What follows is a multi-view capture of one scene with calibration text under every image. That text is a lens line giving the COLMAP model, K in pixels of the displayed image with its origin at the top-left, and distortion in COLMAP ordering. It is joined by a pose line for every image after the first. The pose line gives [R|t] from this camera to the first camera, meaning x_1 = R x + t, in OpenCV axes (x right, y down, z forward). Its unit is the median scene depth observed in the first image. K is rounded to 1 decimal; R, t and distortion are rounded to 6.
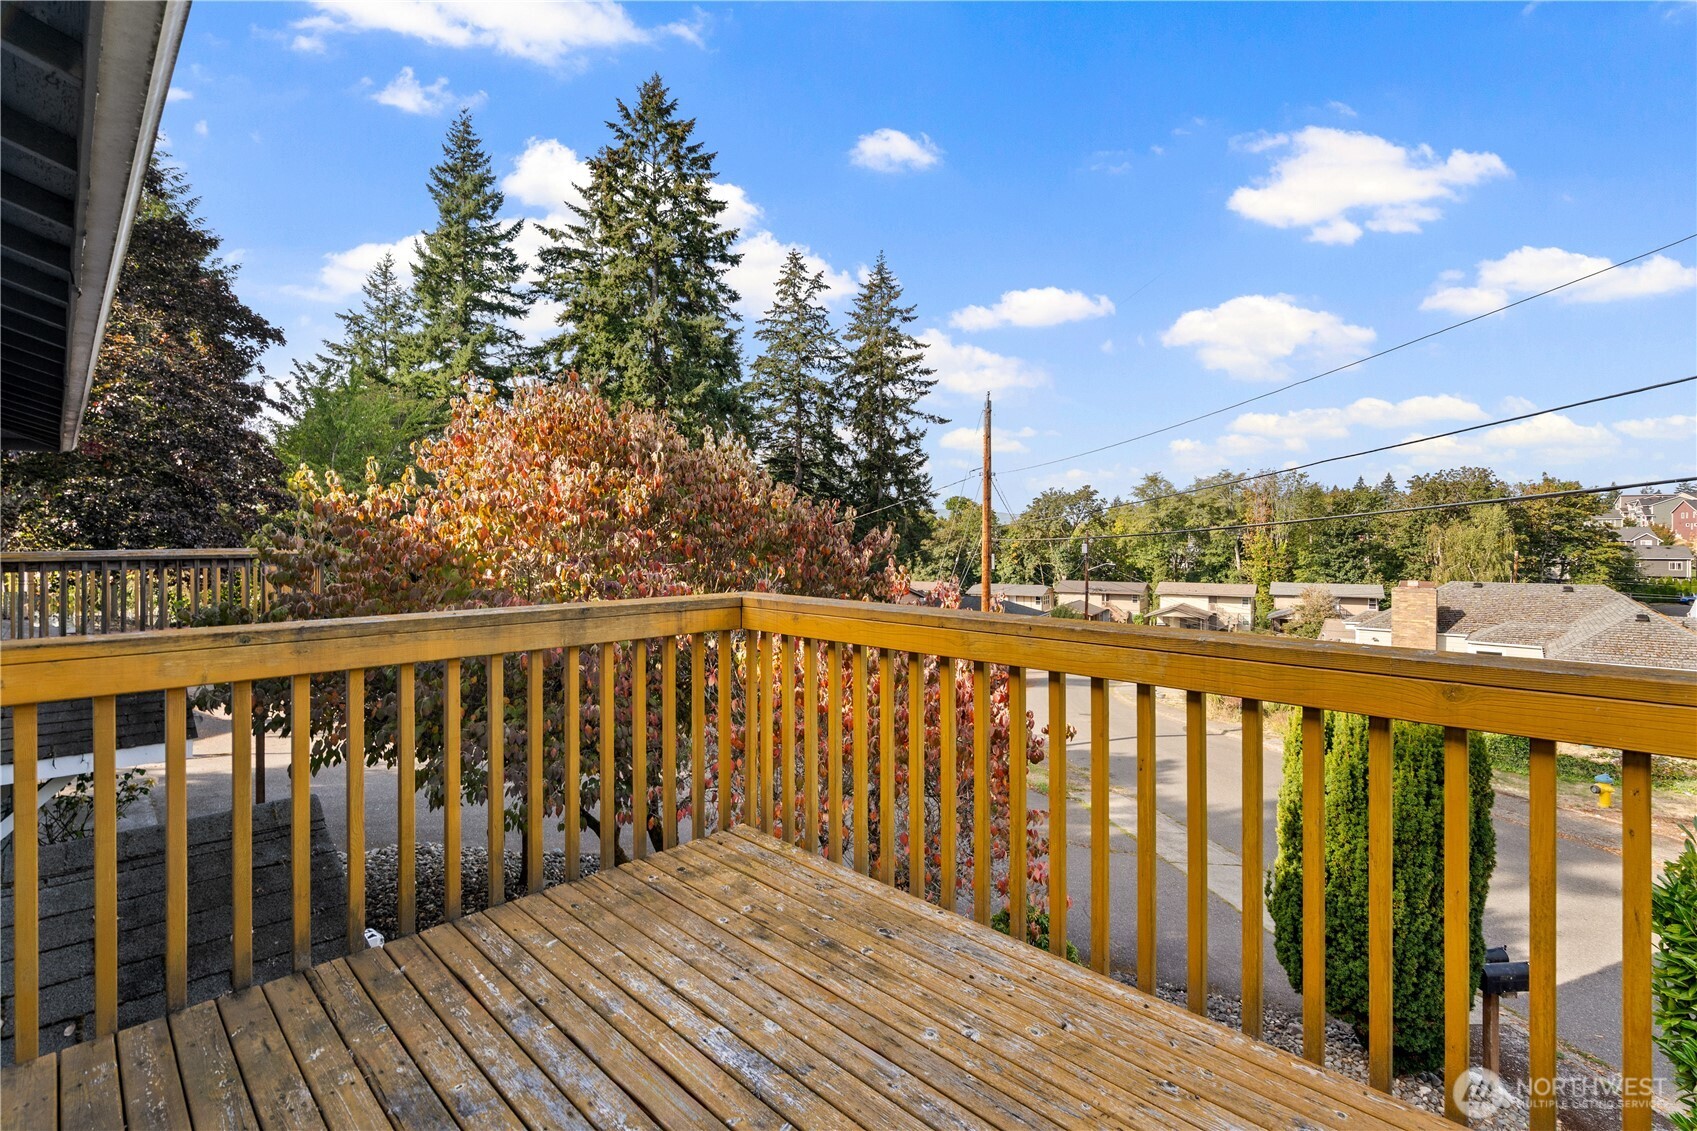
lens RADIAL K [[774.5, 0, 850.1], [0, 774.5, 533.5], [0, 0, 1]] dist [0.000412, -0.000100]
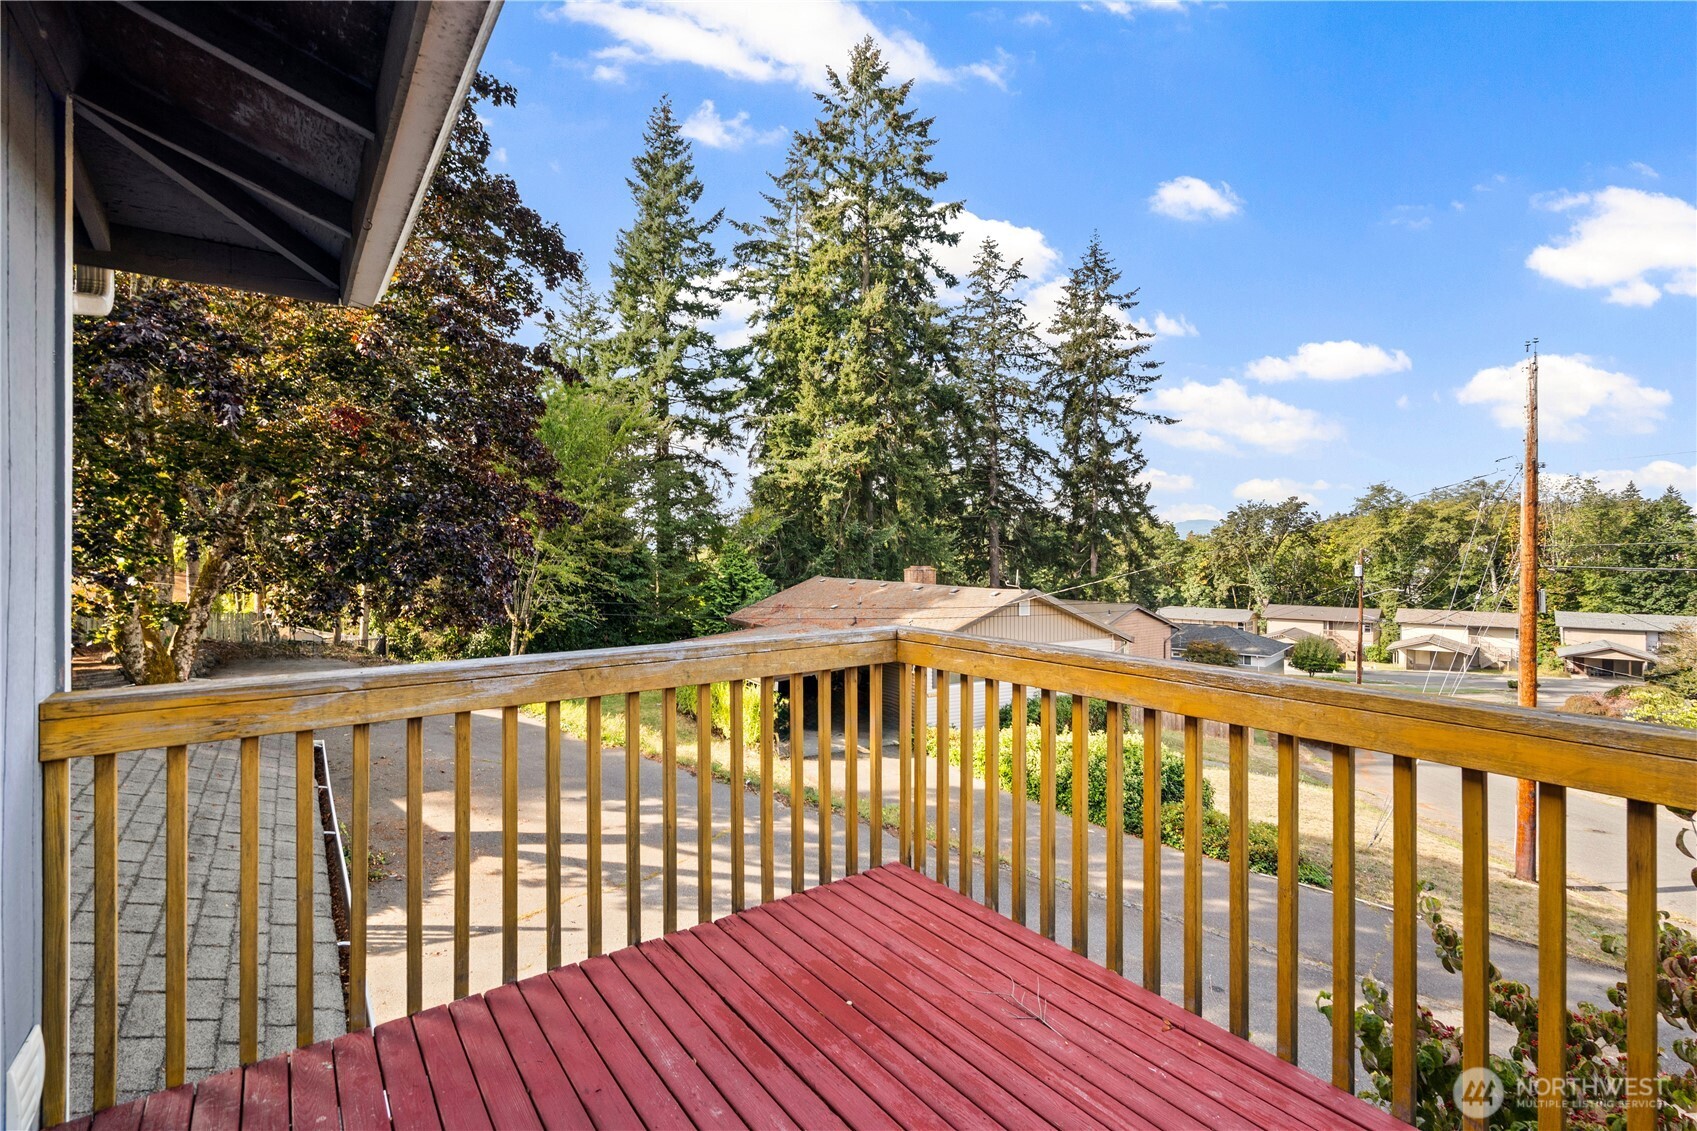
lens RADIAL K [[774.5, 0, 845.0], [0, 774.5, 549.9], [0, 0, 1]] dist [0.000412, -0.000100]
pose [[0.985788, 0.003763, -0.167950, -0.092429], [-0.003611, 0.999993, 0.001212, -0.001641], [0.167953, -0.000589, 0.985795, 0.087808]]
